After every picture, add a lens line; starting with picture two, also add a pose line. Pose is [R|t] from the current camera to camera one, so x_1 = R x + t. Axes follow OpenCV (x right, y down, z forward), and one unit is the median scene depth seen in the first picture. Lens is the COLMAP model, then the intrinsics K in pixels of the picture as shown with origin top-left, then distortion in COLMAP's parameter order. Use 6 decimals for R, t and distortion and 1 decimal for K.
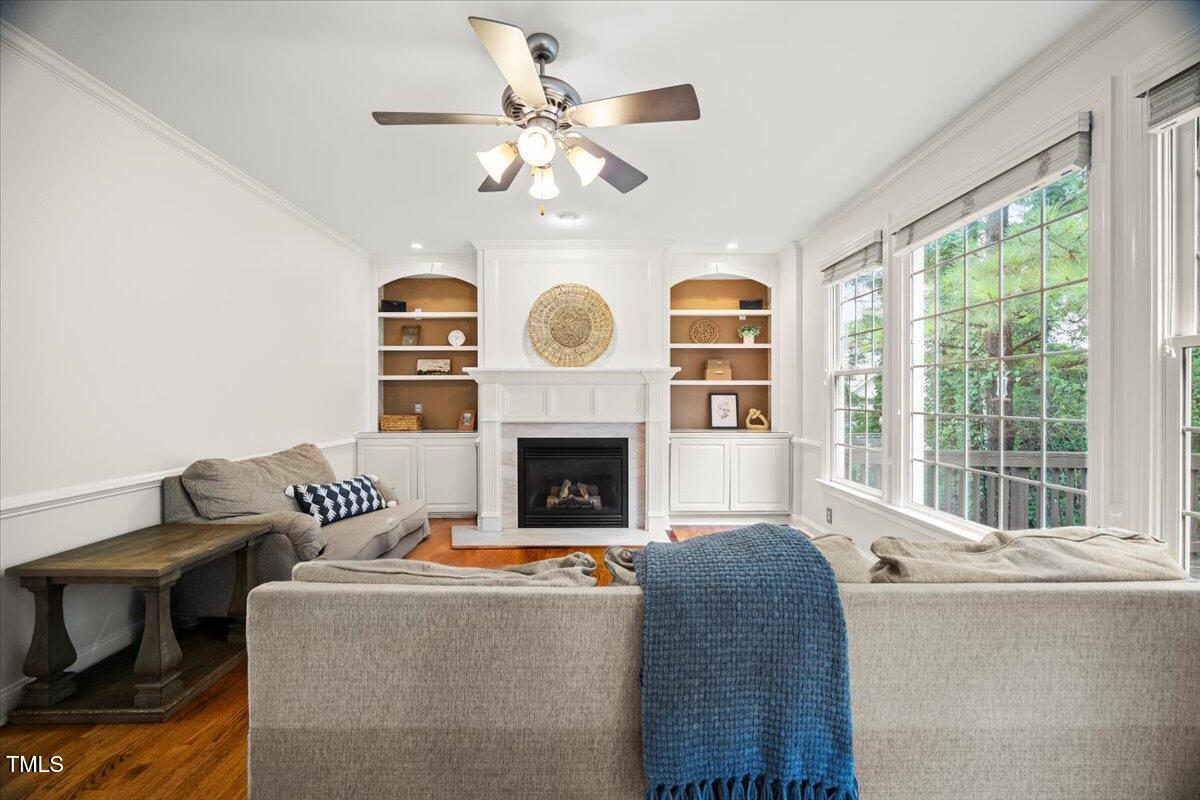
lens RADIAL K [[496.7, 0, 591.2], [0, 496.7, 399.6], [0, 0, 1]] dist [-0.004128, -0.000650]
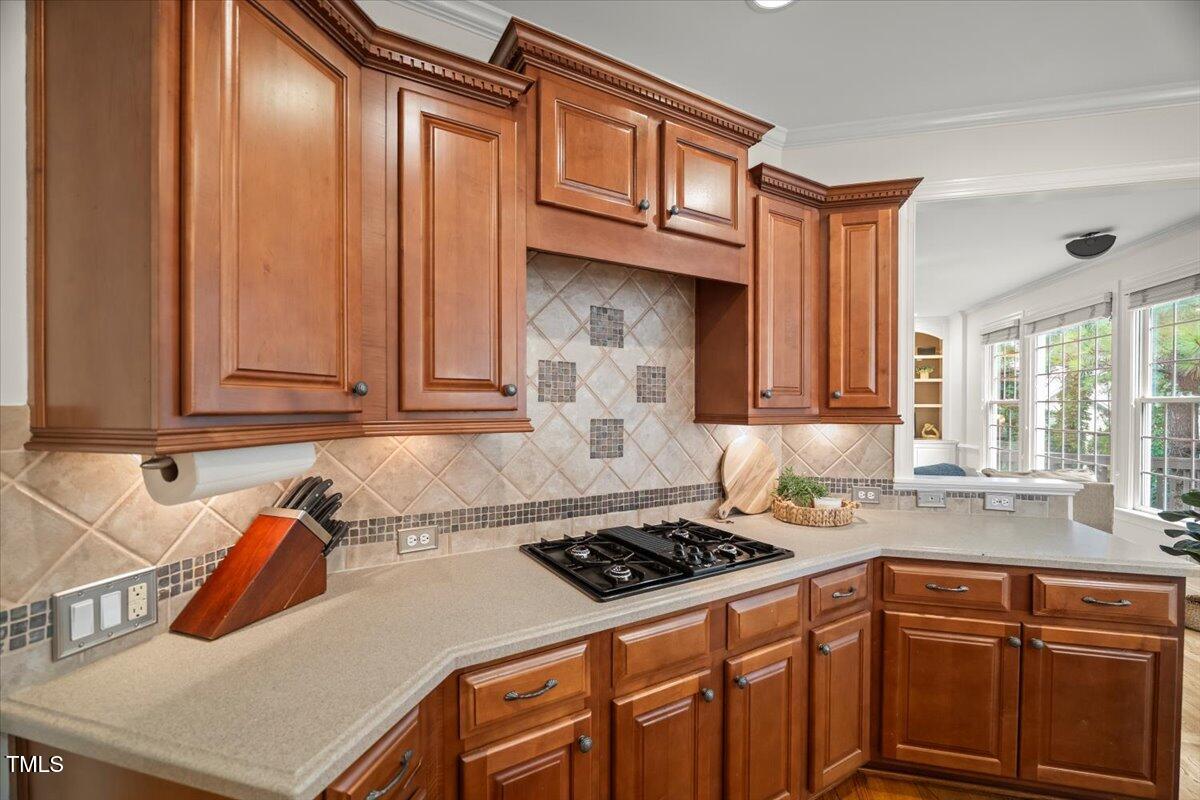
lens RADIAL K [[496.7, 0, 597.3], [0, 496.7, 411.1], [0, 0, 1]] dist [-0.004128, -0.000650]
pose [[0.968540, 0.004832, -0.248811, -0.251922], [-0.004301, 0.999987, 0.002679, -0.018983], [0.248821, -0.001525, 0.968548, -0.650049]]
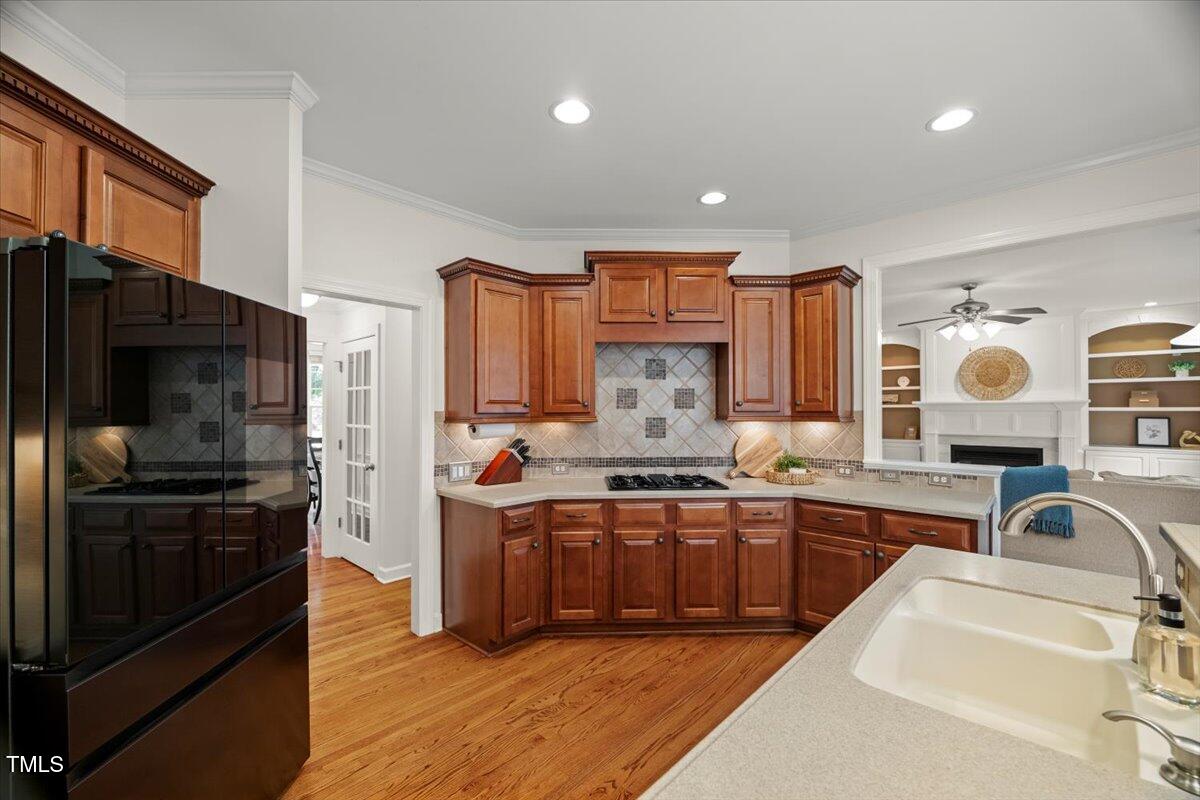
lens RADIAL K [[496.7, 0, 600.9], [0, 496.7, 412.3], [0, 0, 1]] dist [-0.004128, -0.000650]
pose [[0.736217, 0.003465, -0.676737, 0.095121], [-0.005238, 0.999986, -0.000579, -0.018531], [0.676726, 0.003972, 0.736225, -0.868037]]
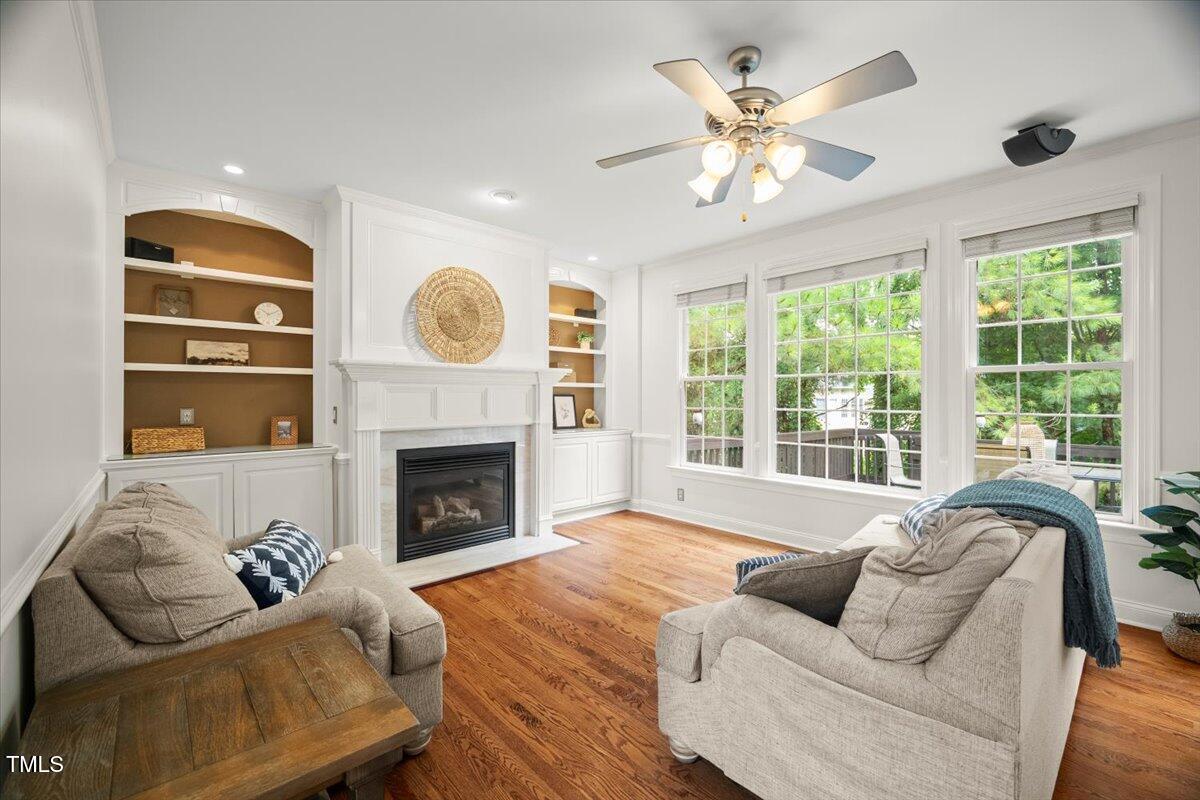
lens RADIAL K [[496.7, 0, 606.9], [0, 496.7, 397.8], [0, 0, 1]] dist [-0.004128, -0.000650]
pose [[0.741509, 0.000159, 0.670943, -0.398802], [0.003588, 0.999985, -0.004202, -0.001621], [-0.670933, 0.005523, 0.741497, 0.170213]]
